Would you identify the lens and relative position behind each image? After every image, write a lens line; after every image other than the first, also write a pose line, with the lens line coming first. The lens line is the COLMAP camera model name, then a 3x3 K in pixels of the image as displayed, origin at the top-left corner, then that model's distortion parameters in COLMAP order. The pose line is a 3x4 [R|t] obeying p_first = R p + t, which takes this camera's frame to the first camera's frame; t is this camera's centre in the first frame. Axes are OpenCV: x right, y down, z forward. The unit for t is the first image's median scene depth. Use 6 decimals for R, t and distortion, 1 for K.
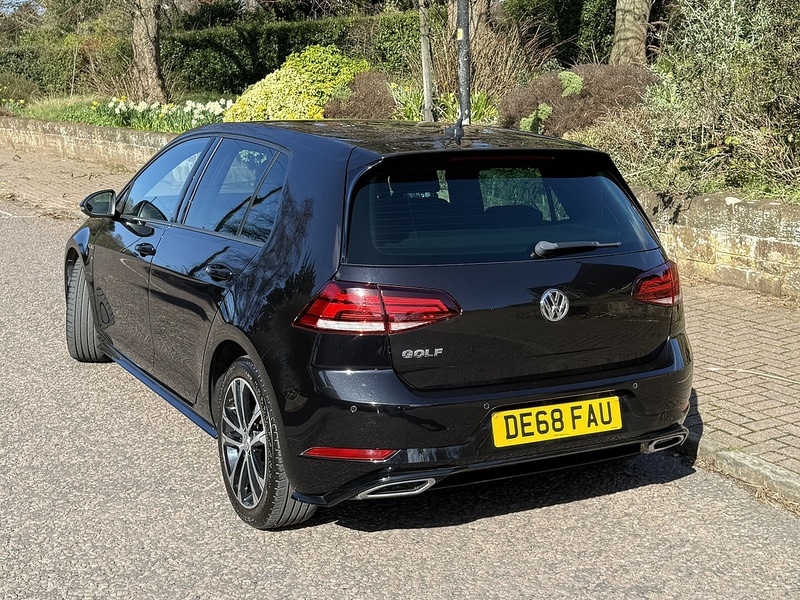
lens RADIAL K [[1108.5, 0, 383.0], [0, 1108.5, 299.5], [0, 0, 1]] dist [0.253822, -0.559245]
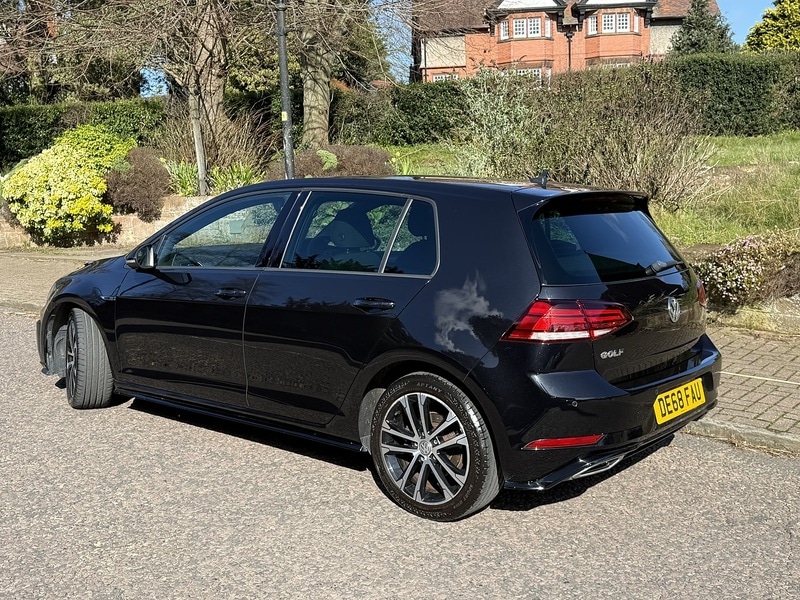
lens RADIAL K [[898.1, 0, 400.0], [0, 898.1, 300.0], [0, 0, 1]] dist [0.162687, -0.349436]
pose [[0.923096, -0.057762, 0.380208, -0.404959], [0.074315, 0.996813, -0.028988, 0.000441], [-0.377322, 0.055014, 0.924447, 0.114048]]
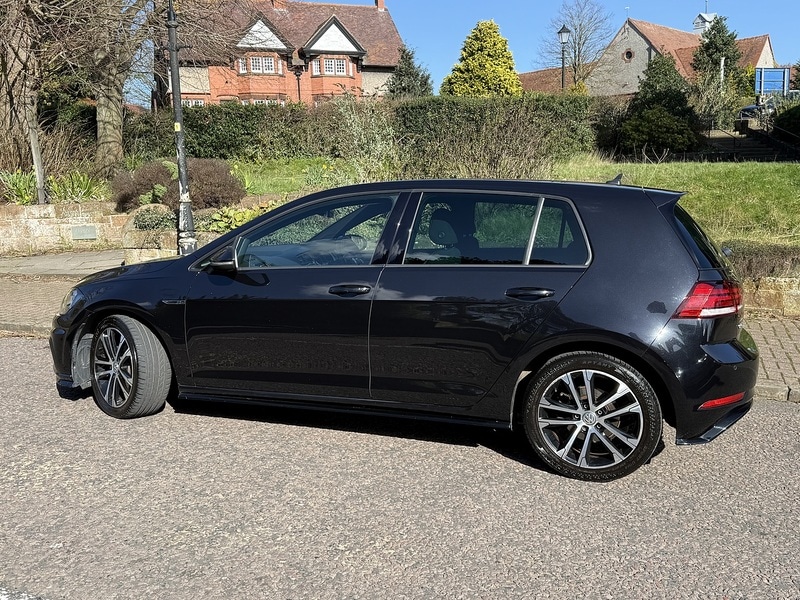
lens RADIAL K [[746.4, 0, 413.2], [0, 746.4, 296.4], [0, 0, 1]] dist [0.133442, -0.226795]
pose [[0.722307, -0.095399, 0.684961, -0.704301], [0.122412, 0.992437, 0.009136, -0.037757], [-0.680652, 0.077249, 0.728523, 0.403542]]
